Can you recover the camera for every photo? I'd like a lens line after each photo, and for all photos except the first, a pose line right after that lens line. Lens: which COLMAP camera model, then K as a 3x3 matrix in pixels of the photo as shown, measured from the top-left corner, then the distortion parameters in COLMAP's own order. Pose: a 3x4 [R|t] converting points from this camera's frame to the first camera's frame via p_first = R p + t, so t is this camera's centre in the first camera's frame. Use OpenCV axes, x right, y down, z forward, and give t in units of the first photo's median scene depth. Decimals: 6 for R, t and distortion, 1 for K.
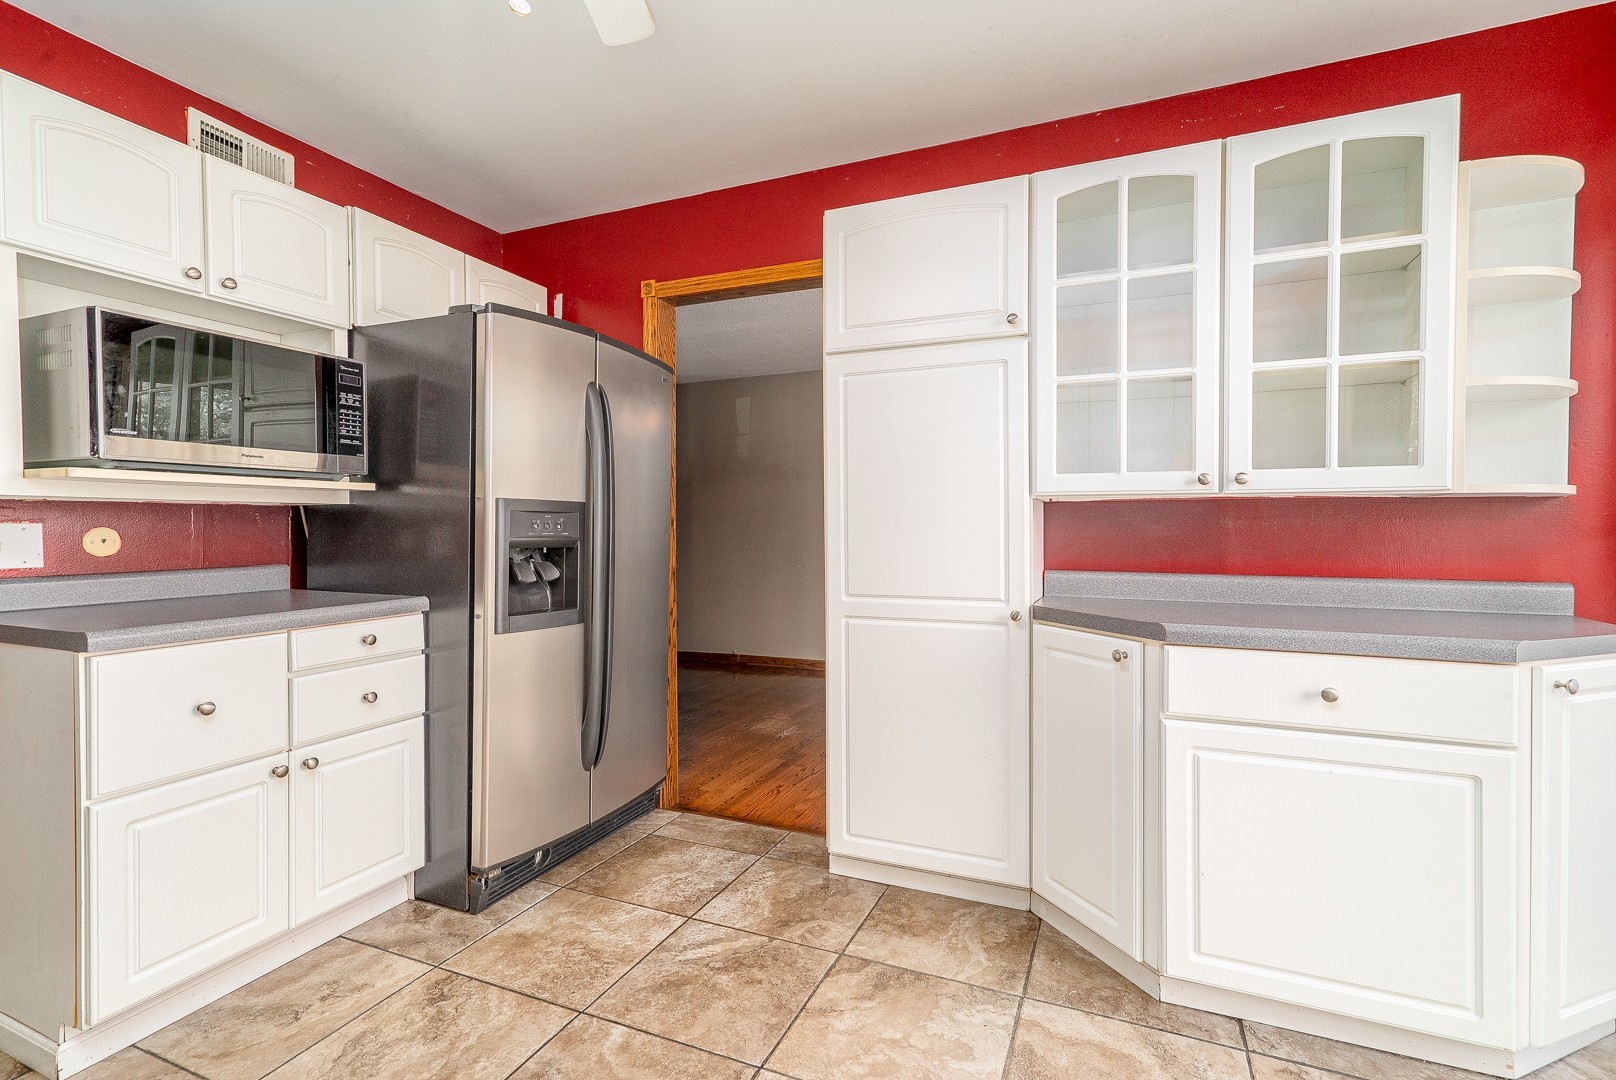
lens RADIAL K [[744.8, 0, 804.9], [0, 744.8, 533.8], [0, 0, 1]] dist [-0.000665, 0.000337]
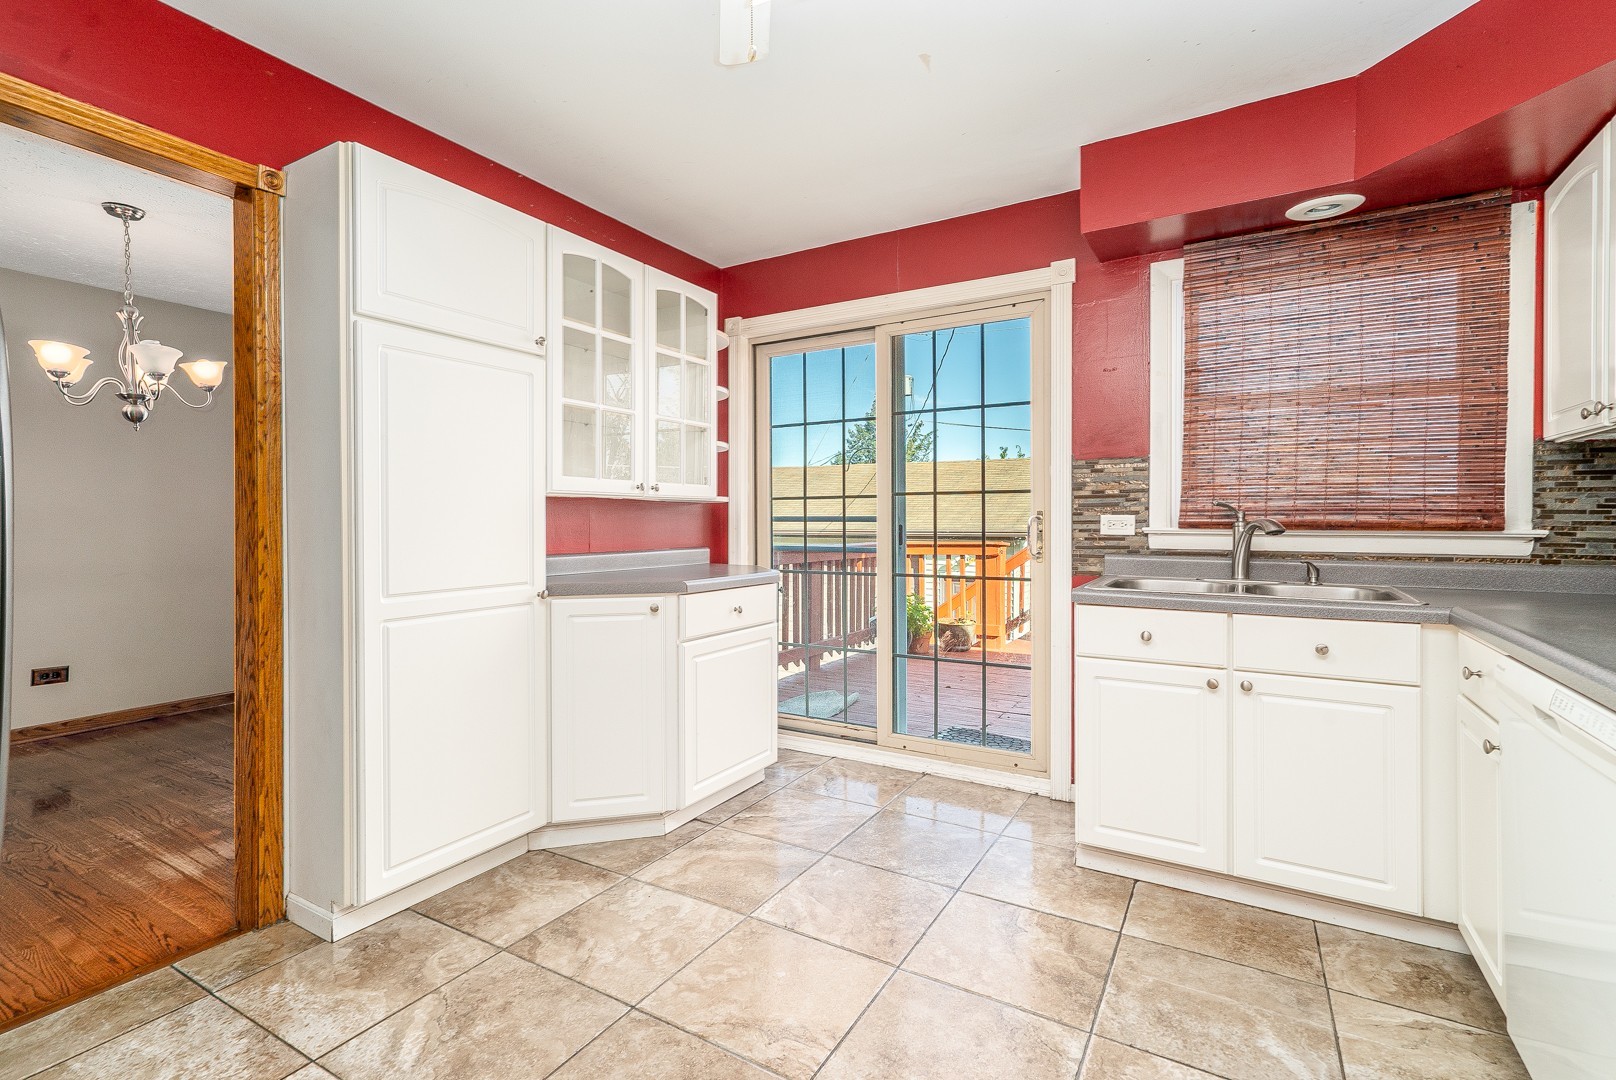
lens RADIAL K [[741.0, 0, 808.5], [0, 741.0, 522.1], [0, 0, 1]] dist [0.000214, 0.000625]
pose [[0.128247, -0.004075, 0.991734, -0.843900], [0.008536, 0.999959, 0.003005, -0.004259], [-0.991705, 0.008080, 0.128277, 0.449969]]
